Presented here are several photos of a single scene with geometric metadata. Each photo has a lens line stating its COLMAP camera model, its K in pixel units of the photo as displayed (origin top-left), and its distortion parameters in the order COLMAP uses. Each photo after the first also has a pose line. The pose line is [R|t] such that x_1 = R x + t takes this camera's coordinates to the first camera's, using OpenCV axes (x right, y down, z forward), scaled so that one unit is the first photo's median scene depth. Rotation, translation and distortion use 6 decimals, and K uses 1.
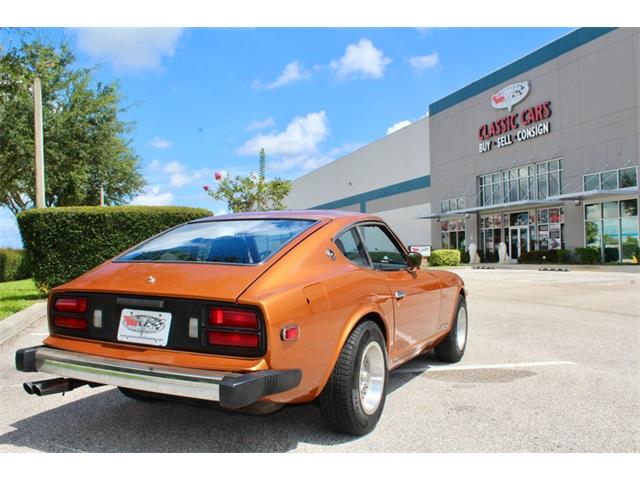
lens RADIAL K [[582.1, 0, 318.1], [0, 582.1, 243.4], [0, 0, 1]] dist [-0.154232, 0.149237]
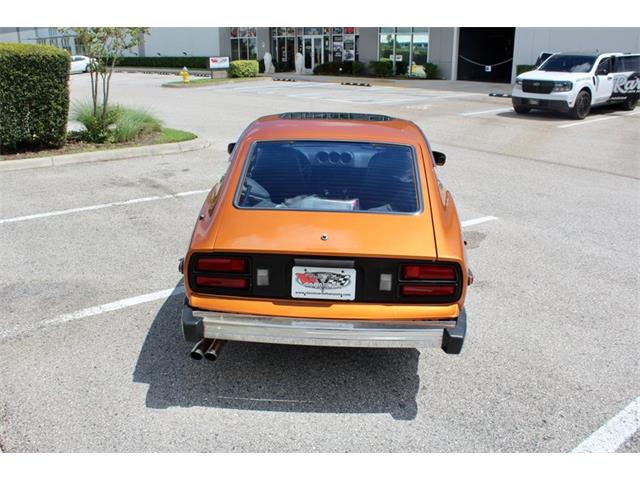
lens RADIAL K [[582.1, 0, 318.1], [0, 582.1, 243.4], [0, 0, 1]] dist [-0.154232, 0.149237]
pose [[0.922732, -0.114020, 0.368190, -0.060577], [-0.016354, 0.942803, 0.332949, -0.023666], [-0.385094, -0.313244, 0.868090, 0.010384]]
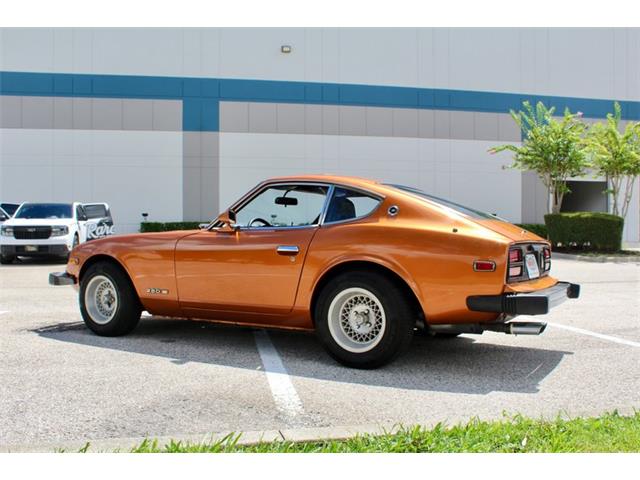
lens RADIAL K [[620.9, 0, 317.5], [0, 620.9, 241.0], [0, 0, 1]] dist [-0.151876, 0.172612]
pose [[0.087393, -0.003973, 0.996166, -0.161017], [-0.015955, 0.999858, 0.005388, 0.007586], [-0.996046, -0.016365, 0.087317, 0.122251]]
